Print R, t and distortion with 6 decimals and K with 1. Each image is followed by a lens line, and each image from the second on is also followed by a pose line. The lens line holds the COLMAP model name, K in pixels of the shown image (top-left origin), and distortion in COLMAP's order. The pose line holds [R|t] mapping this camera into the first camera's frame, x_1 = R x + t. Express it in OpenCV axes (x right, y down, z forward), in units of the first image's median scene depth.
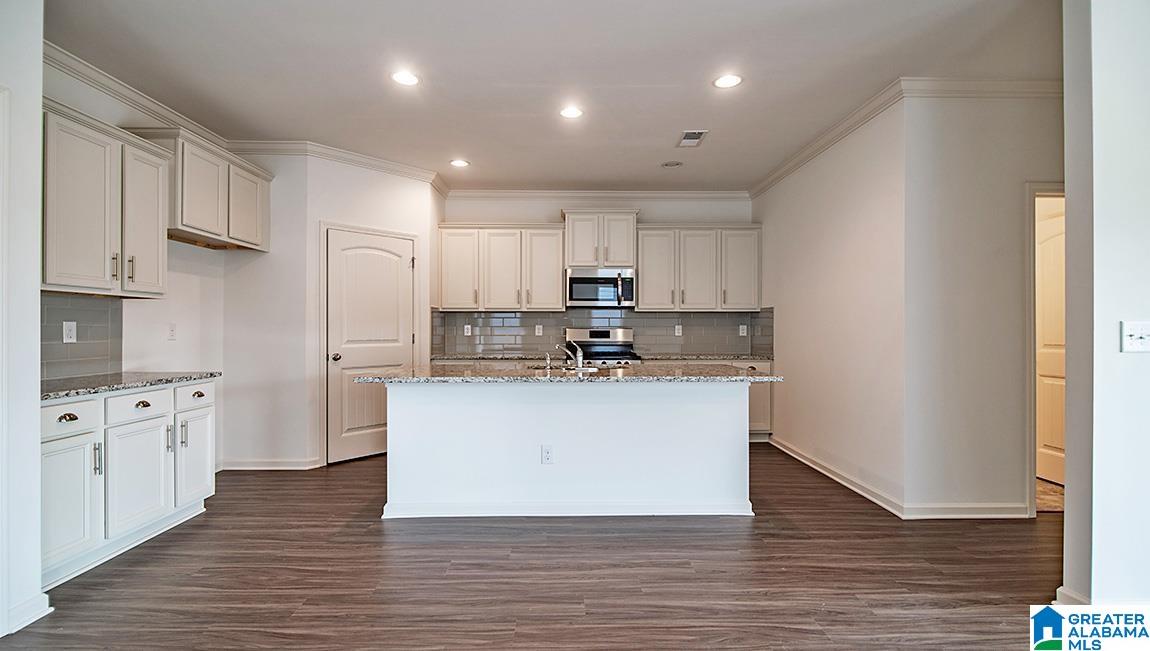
lens RADIAL K [[515.4, 0, 574.2], [0, 515.4, 327.9], [0, 0, 1]] dist [0.001857, -0.003717]
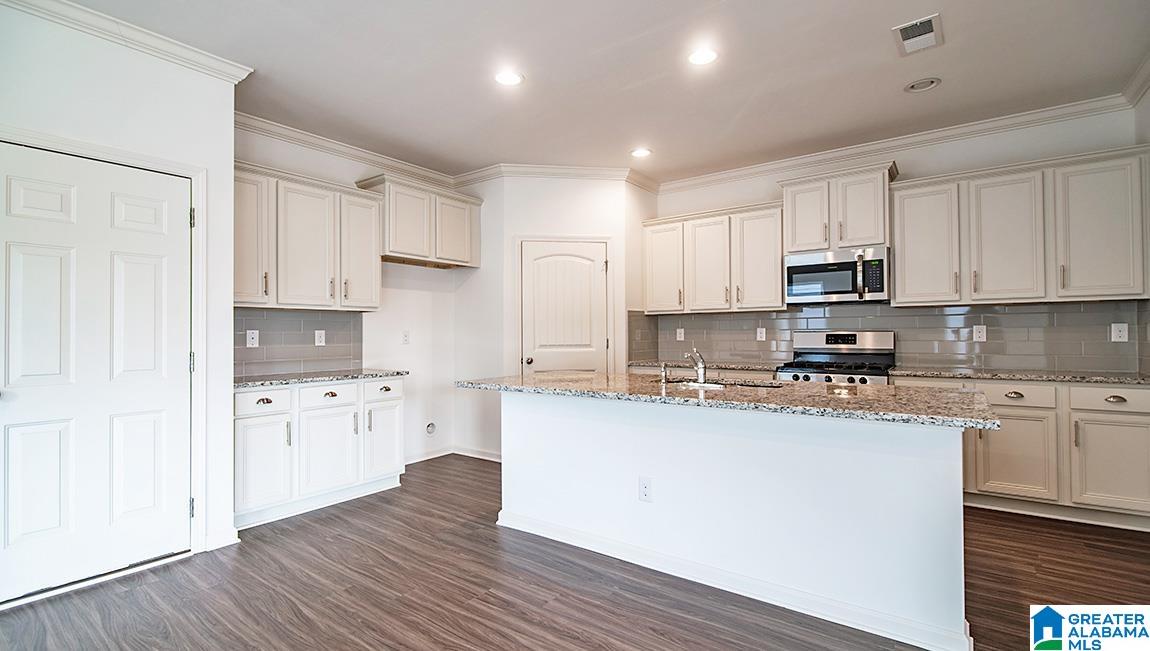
lens RADIAL K [[515.4, 0, 575.2], [0, 515.4, 327.8], [0, 0, 1]] dist [0.001857, -0.003717]
pose [[0.790812, -0.014047, -0.611898, 0.278844], [0.008946, 0.999895, -0.011392, 0.001642], [0.611994, 0.003535, 0.790855, 0.232605]]
